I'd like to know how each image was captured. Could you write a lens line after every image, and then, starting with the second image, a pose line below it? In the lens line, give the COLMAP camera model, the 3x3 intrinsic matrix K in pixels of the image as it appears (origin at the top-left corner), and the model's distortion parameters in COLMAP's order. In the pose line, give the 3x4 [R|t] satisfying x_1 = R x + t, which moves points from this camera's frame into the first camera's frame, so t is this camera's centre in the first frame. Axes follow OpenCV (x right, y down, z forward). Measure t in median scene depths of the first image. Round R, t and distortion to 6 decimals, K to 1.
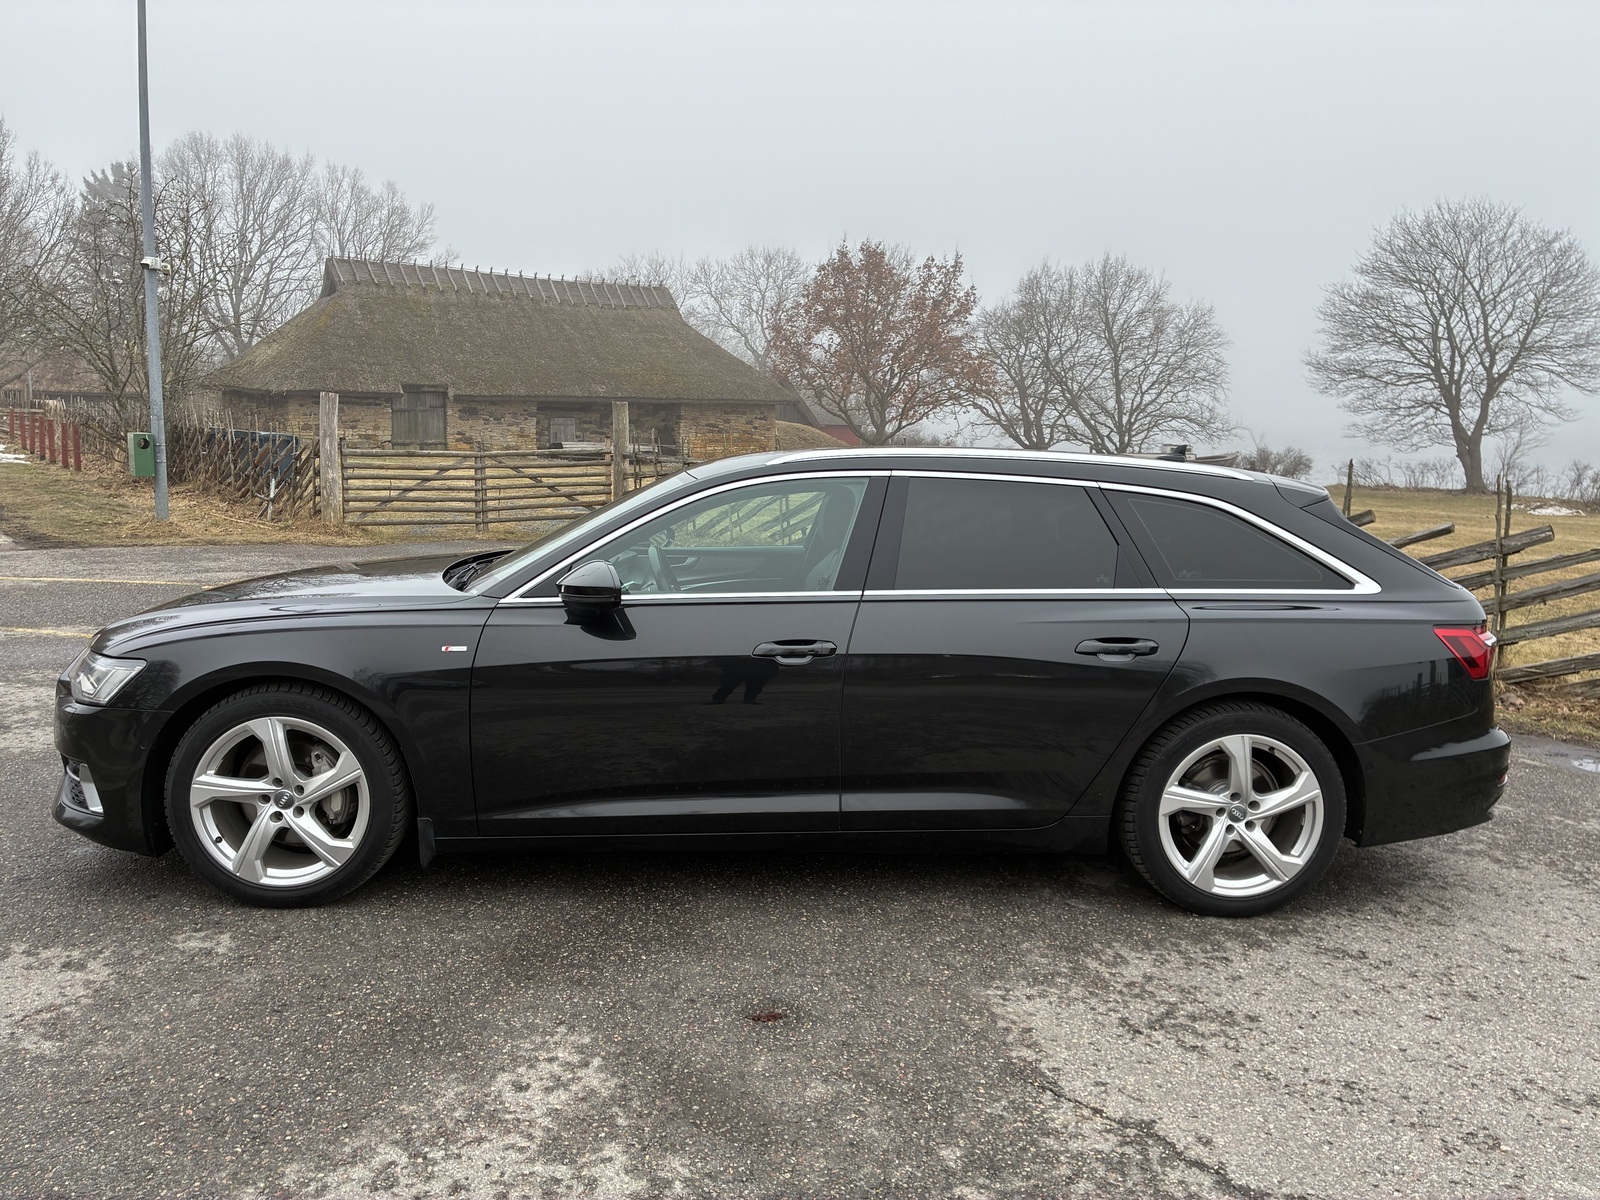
lens RADIAL K [[1202.5, 0, 800.0], [0, 1202.5, 569.6], [0, 0, 1]] dist [0.124616, -0.151898]
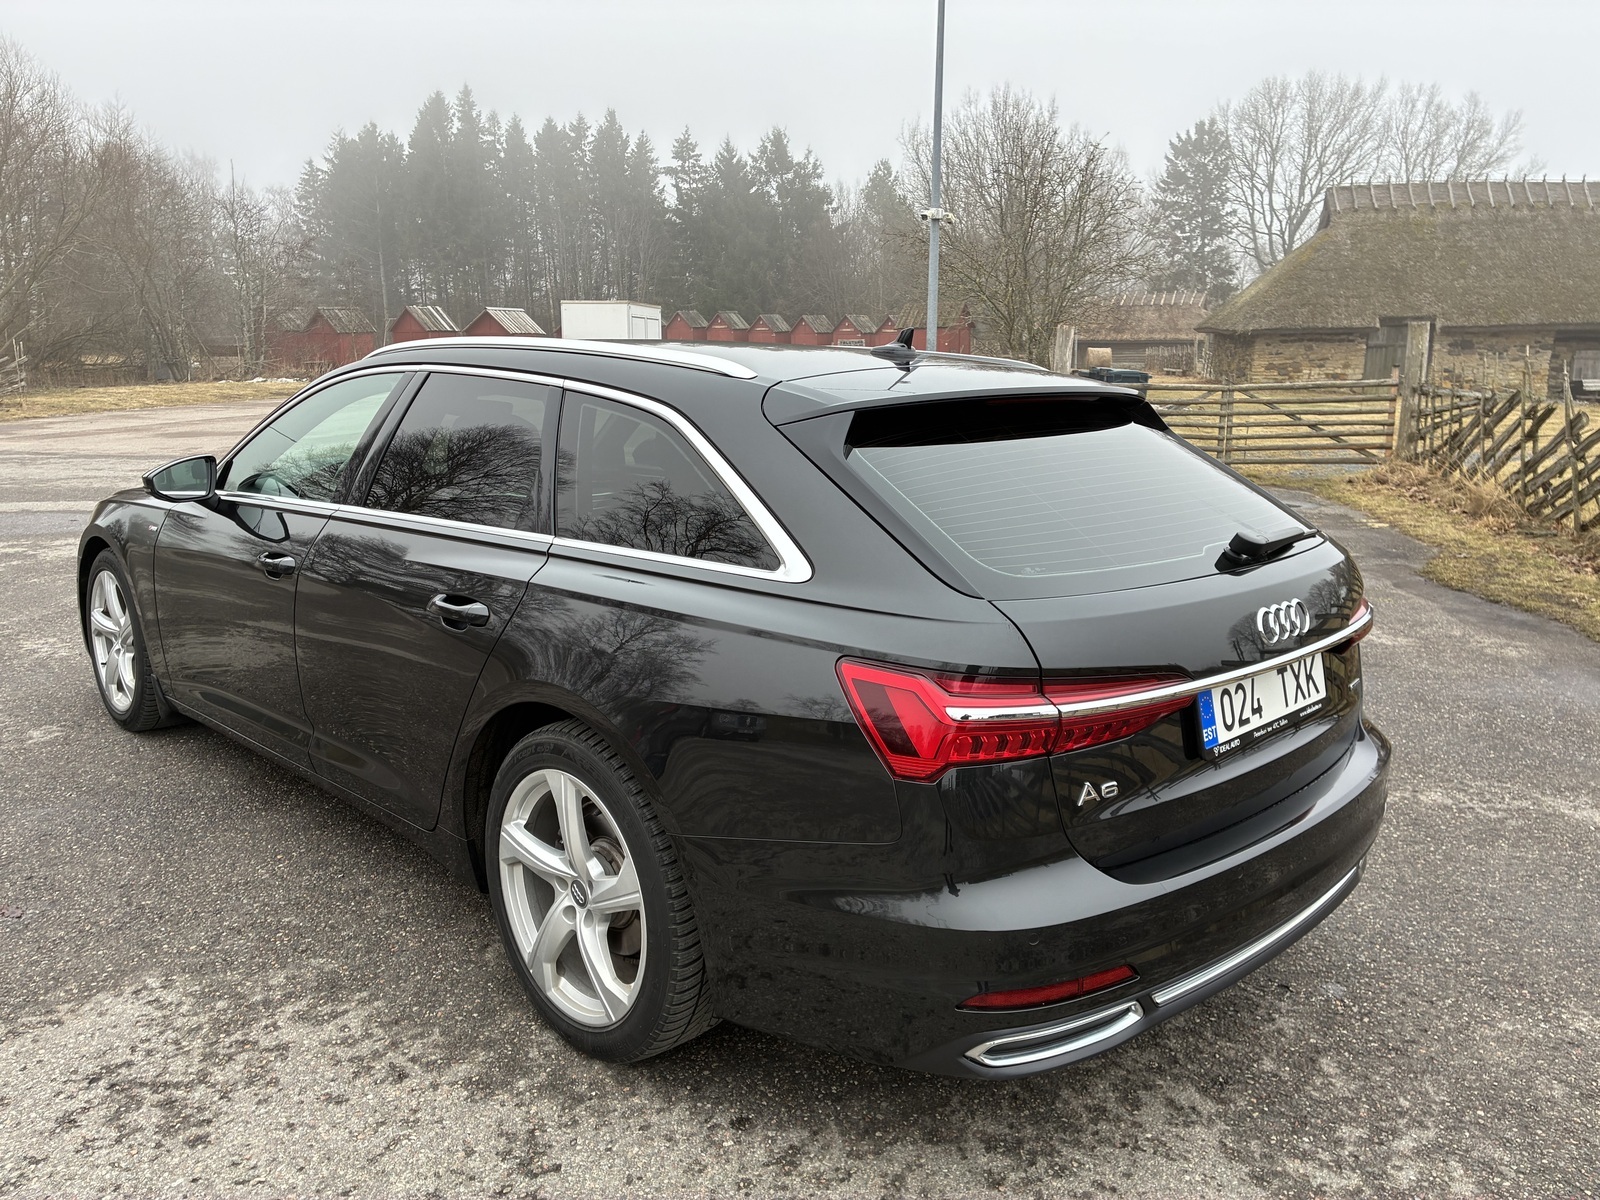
lens RADIAL K [[1202.5, 0, 800.0], [0, 1202.5, 569.6], [0, 0, 1]] dist [0.124616, -0.151898]
pose [[0.666908, 0.116116, -0.736037, 0.086554], [-0.083399, 0.993209, 0.081121, -0.003042], [0.740458, 0.007285, 0.672063, 0.063604]]
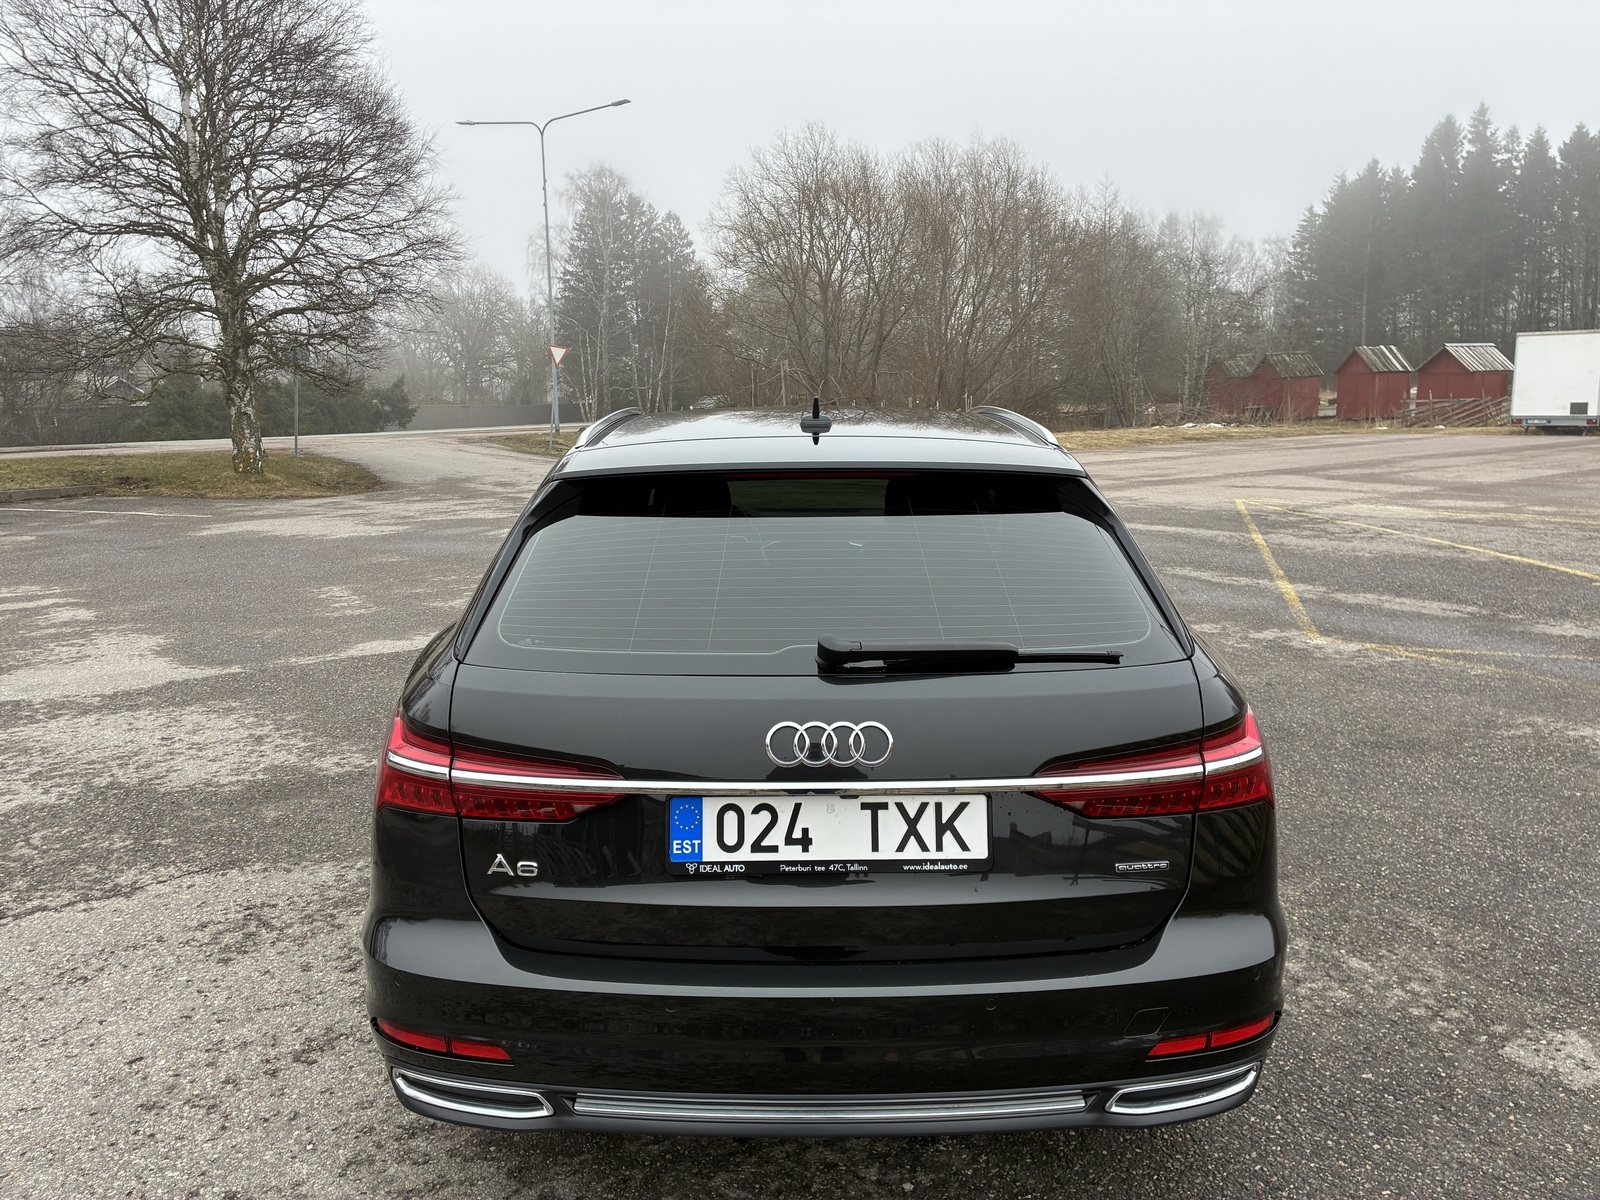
lens RADIAL K [[1202.5, 0, 800.0], [0, 1202.5, 569.6], [0, 0, 1]] dist [0.124616, -0.151898]
pose [[-0.033573, 0.122459, -0.991906, 0.107078], [-0.114664, 0.985440, 0.125542, -0.010762], [0.992837, 0.117951, -0.019043, 0.117836]]
